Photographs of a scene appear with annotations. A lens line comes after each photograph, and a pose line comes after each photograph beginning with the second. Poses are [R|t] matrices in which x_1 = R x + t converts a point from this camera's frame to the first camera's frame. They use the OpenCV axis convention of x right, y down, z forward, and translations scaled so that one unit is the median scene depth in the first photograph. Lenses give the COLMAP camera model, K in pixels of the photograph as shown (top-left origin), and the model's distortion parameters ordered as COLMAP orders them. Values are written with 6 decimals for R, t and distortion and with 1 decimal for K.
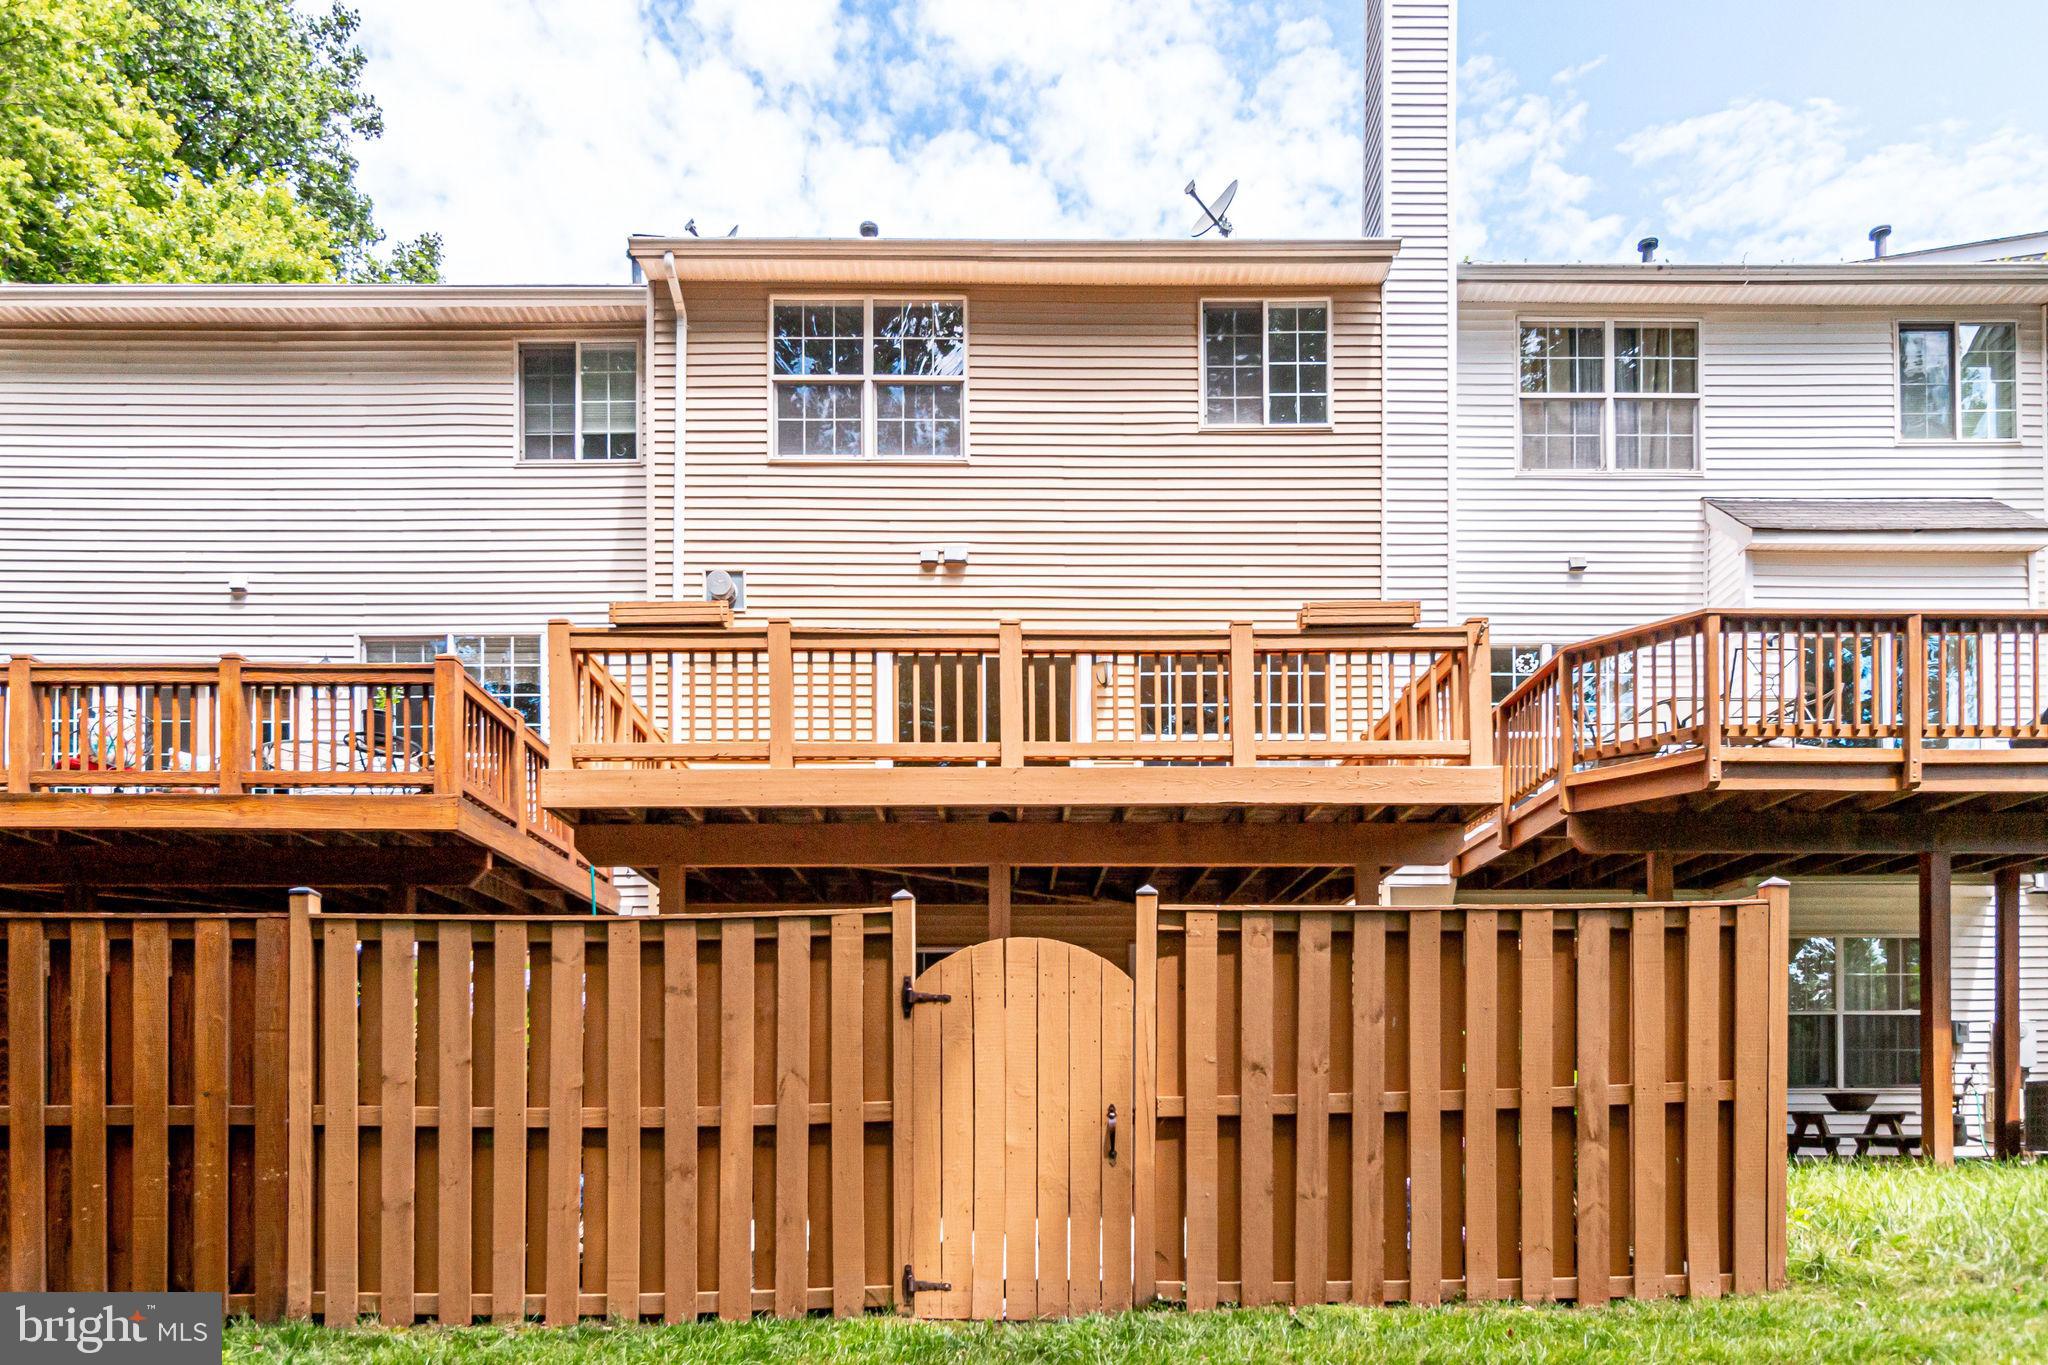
lens RADIAL K [[1291.6, 0, 1024.2], [0, 1291.6, 712.3], [0, 0, 1]] dist [-0.004925, 0.000860]
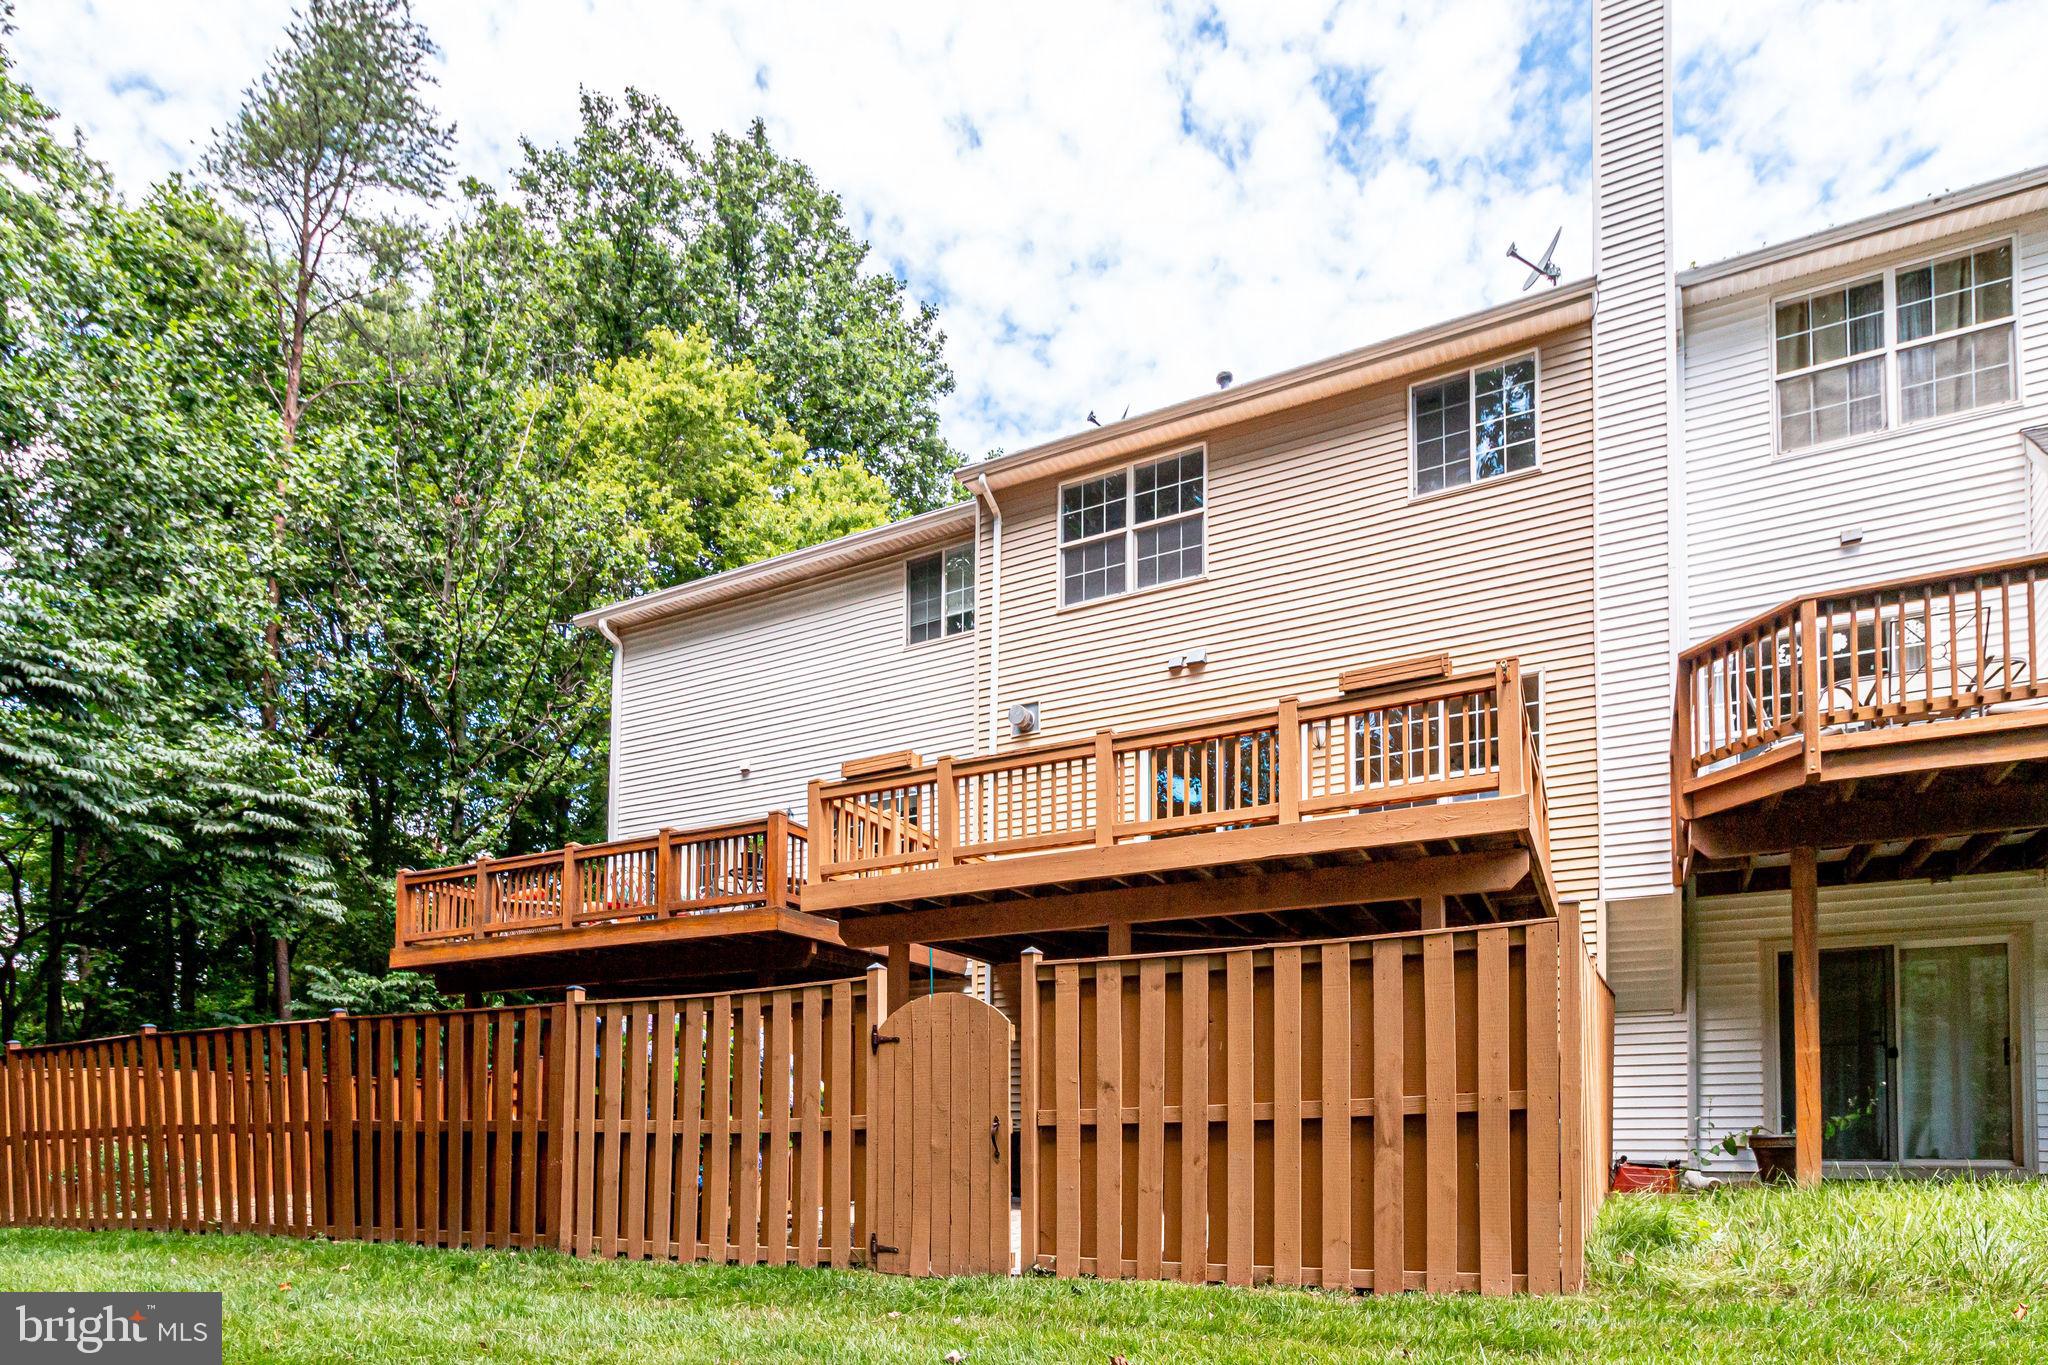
lens RADIAL K [[1116.7, 0, 1024.0], [0, 1116.7, 682.5], [0, 0, 1]] dist [-0.003220, 0.000525]
pose [[0.878833, -0.177738, -0.442788, 0.290328], [0.141640, 0.983377, -0.113612, -0.001816], [0.455621, 0.037129, 0.889399, -0.015875]]
